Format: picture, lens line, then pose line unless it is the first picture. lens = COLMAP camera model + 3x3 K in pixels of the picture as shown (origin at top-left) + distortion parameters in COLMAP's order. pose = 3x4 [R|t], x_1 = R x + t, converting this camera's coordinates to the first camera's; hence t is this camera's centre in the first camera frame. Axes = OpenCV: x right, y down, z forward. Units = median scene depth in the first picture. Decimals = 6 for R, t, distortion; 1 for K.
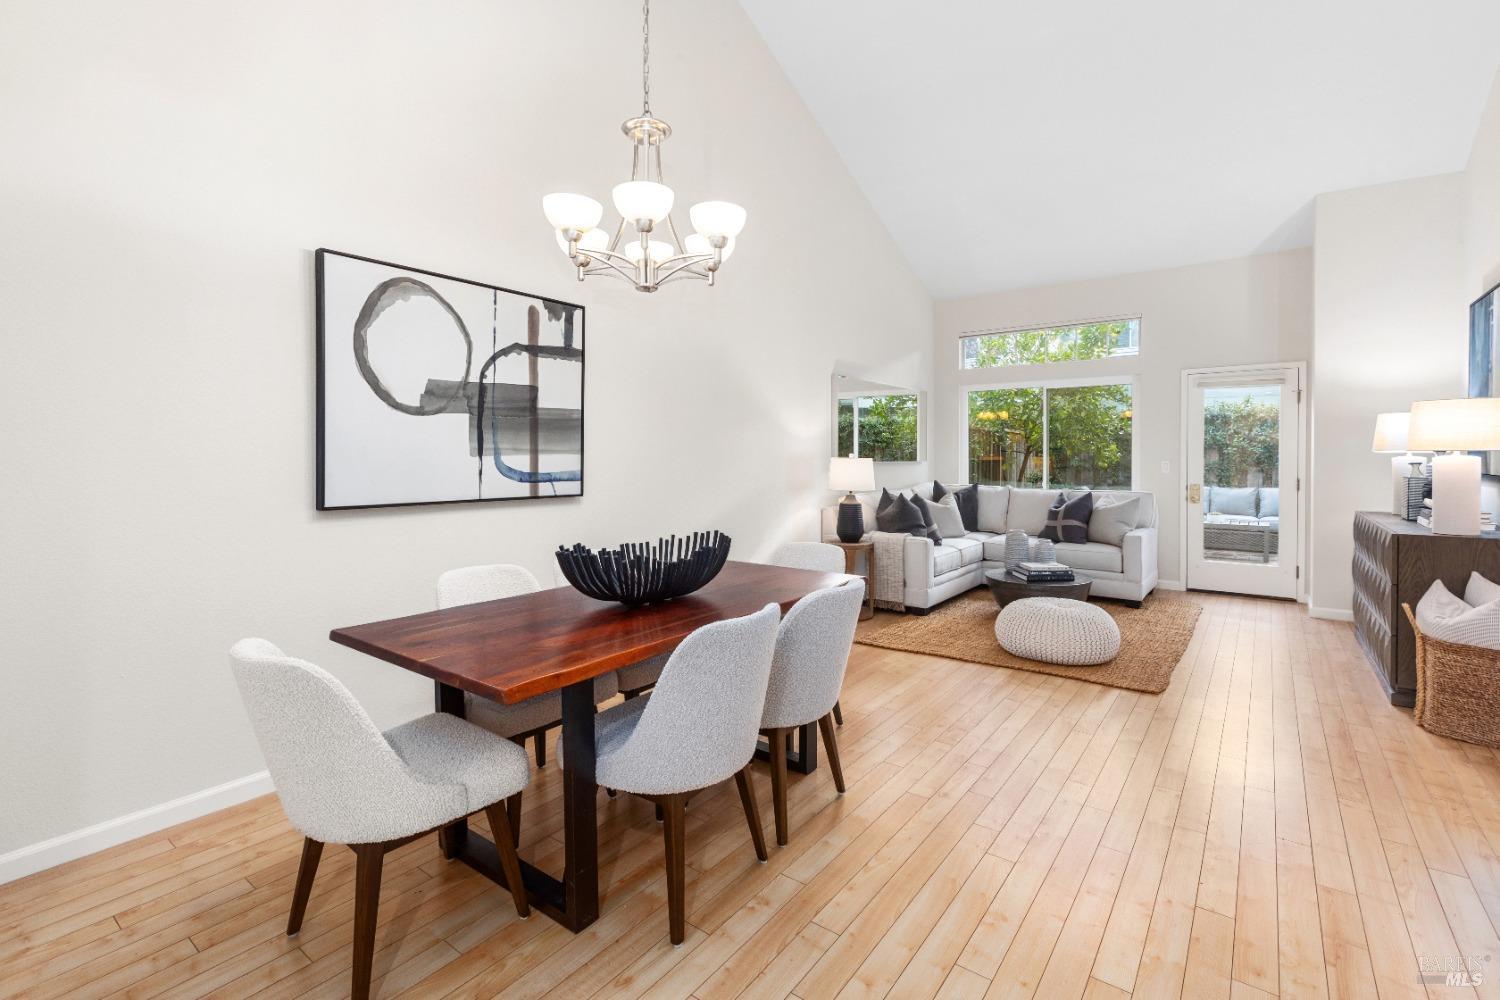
lens RADIAL K [[676.3, 0, 765.5], [0, 676.3, 465.7], [0, 0, 1]] dist [0.001662, 0.000642]
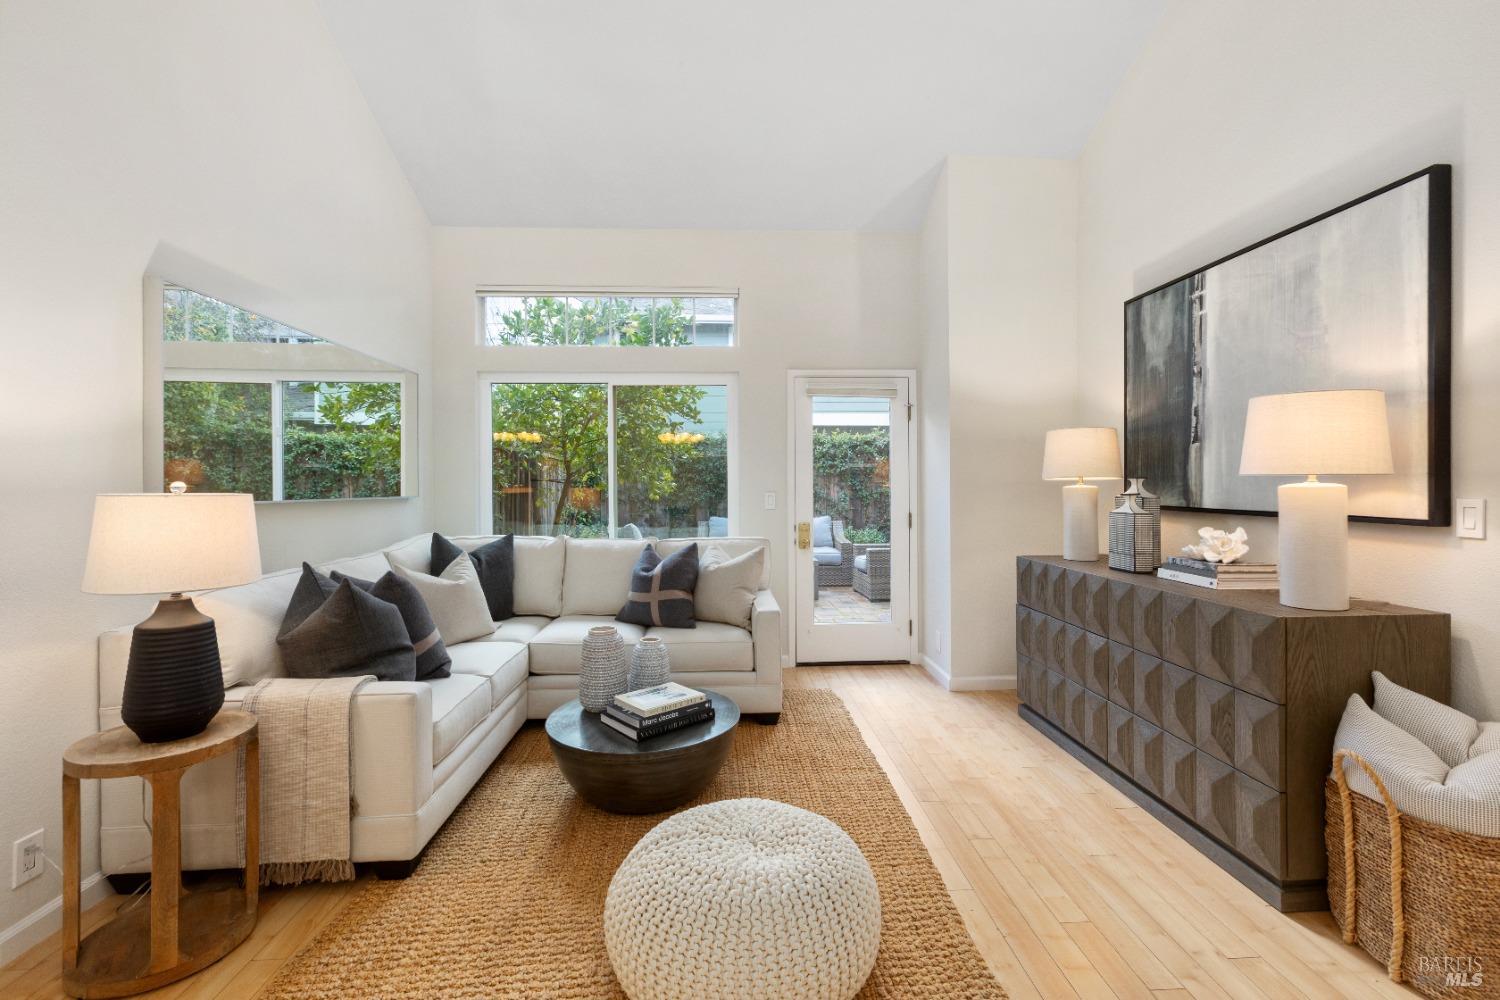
lens RADIAL K [[668.0, 0, 753.1], [0, 668.0, 489.0], [0, 0, 1]] dist [0.001863, -0.000288]
pose [[0.770290, -0.005435, 0.637670, 0.209816], [0.013260, 0.999884, -0.007496, -0.011379], [-0.637556, 0.014230, 0.770273, 0.836332]]
